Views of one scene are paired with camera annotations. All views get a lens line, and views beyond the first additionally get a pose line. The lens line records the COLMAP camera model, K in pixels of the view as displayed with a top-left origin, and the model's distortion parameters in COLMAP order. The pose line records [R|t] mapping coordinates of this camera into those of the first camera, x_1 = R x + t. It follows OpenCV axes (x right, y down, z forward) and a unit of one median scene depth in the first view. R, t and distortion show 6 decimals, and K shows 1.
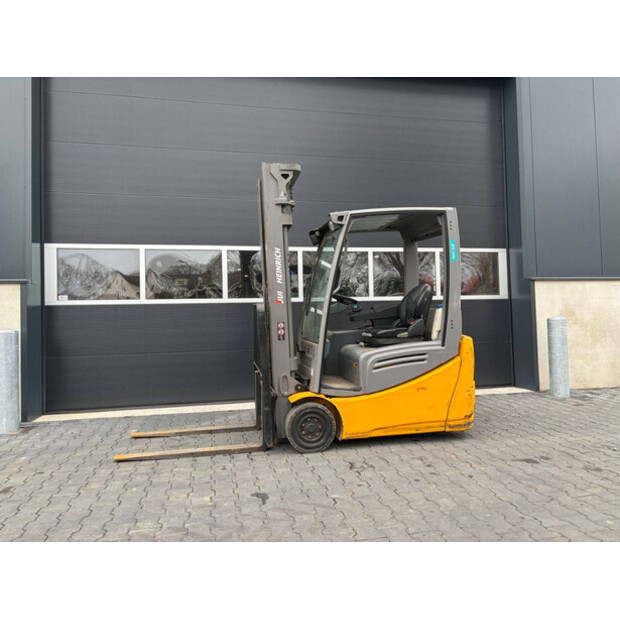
lens RADIAL K [[475.8, 0, 310.8], [0, 475.8, 299.9], [0, 0, 1]] dist [0.014594, -0.000634]
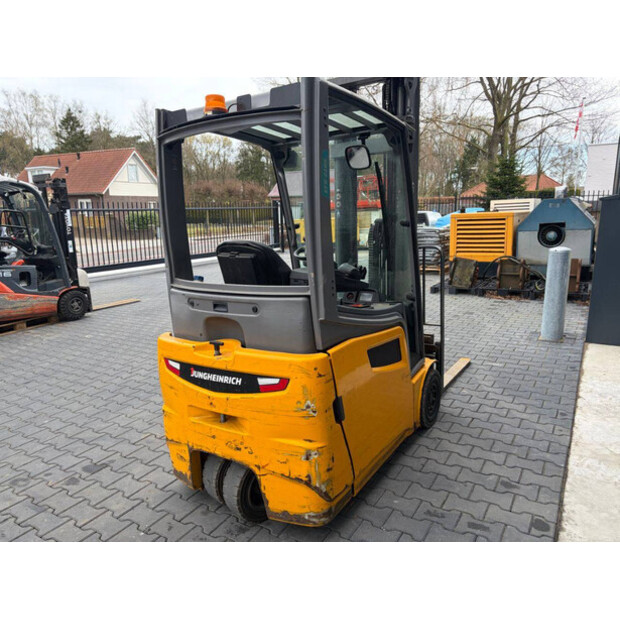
lens RADIAL K [[461.5, 0, 310.0], [0, 461.5, 311.8], [0, 0, 1]] dist [0.023033, 0.001980]
pose [[-0.691963, 0.192032, -0.695924, 0.619083], [0.072872, 0.977629, 0.197308, -0.054234], [0.718245, 0.085816, -0.690477, 1.579408]]
